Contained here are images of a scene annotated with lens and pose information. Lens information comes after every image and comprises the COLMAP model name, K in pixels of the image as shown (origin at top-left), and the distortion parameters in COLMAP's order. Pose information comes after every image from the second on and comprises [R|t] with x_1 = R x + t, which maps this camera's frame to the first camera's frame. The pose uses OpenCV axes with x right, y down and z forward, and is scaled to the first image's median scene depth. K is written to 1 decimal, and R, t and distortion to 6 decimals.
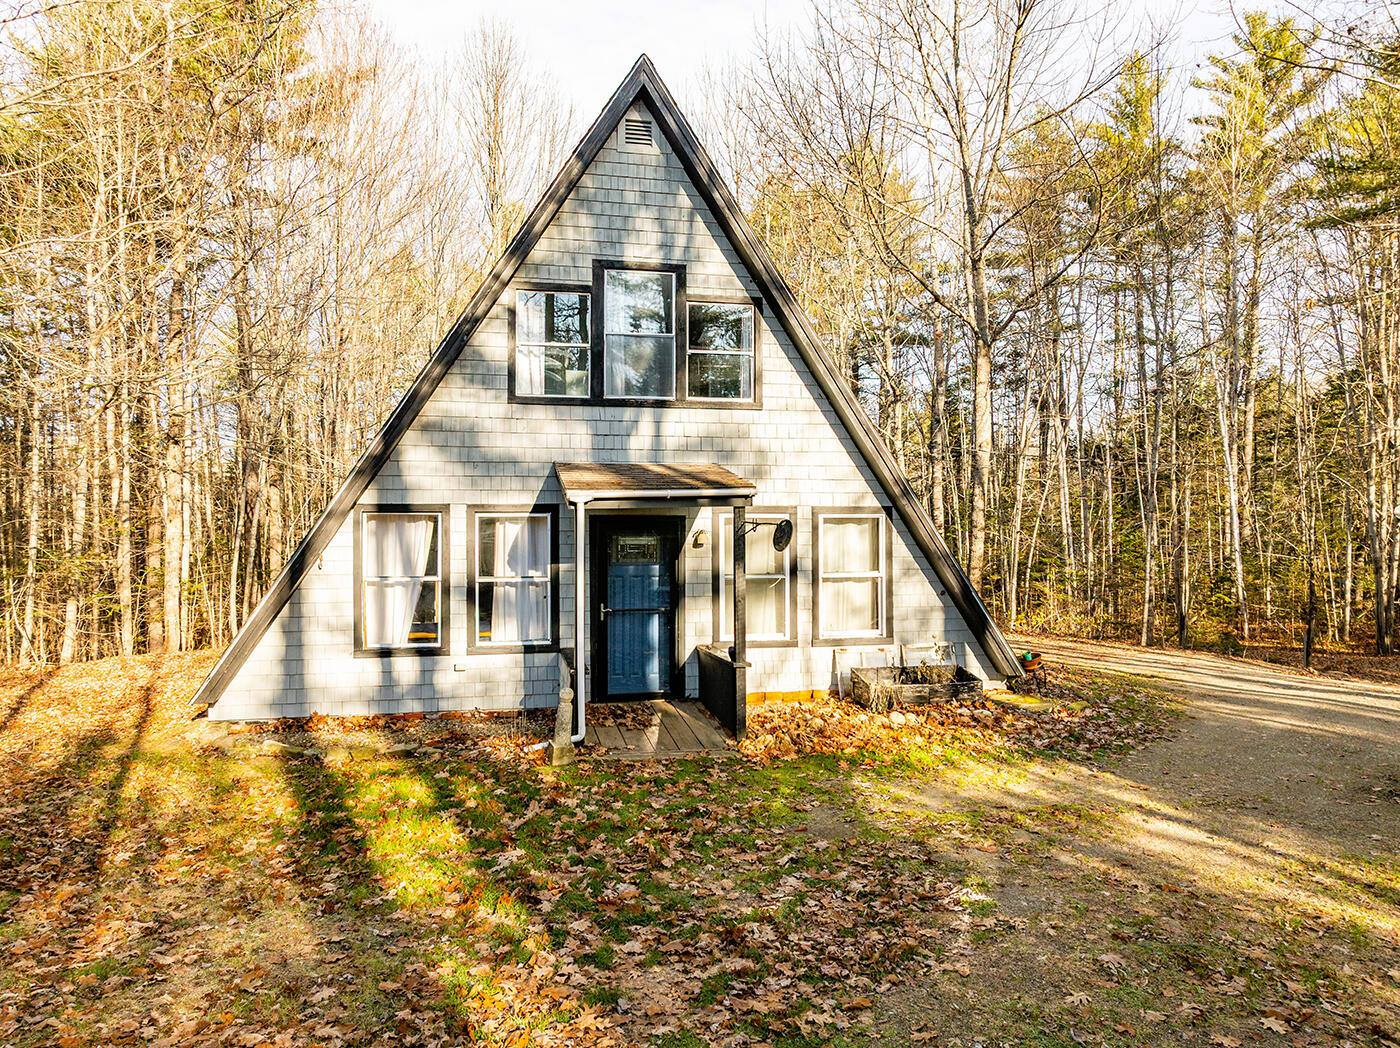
lens RADIAL K [[995.0, 0, 693.0], [0, 995.0, 525.7], [0, 0, 1]] dist [-0.042086, 0.025690]
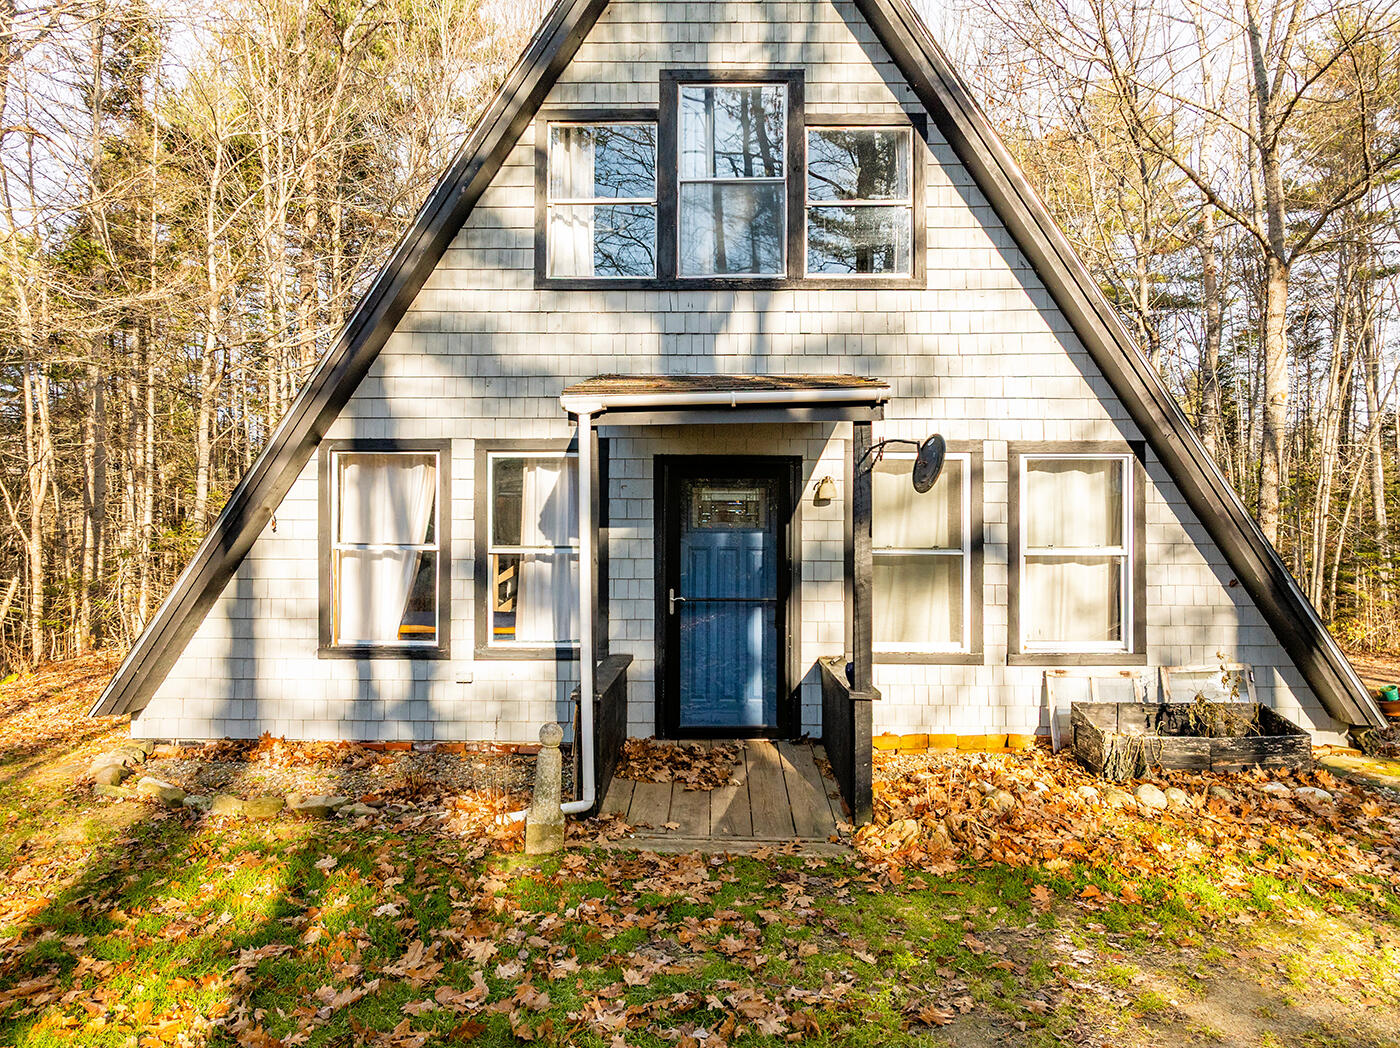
lens RADIAL K [[995.0, 0, 693.0], [0, 995.0, 525.7], [0, 0, 1]] dist [-0.042086, 0.025690]
pose [[0.972582, 0.004470, -0.232515, 0.075092], [-0.004798, 0.999988, -0.000846, 0.036983], [0.232509, 0.001939, 0.972592, 0.362531]]
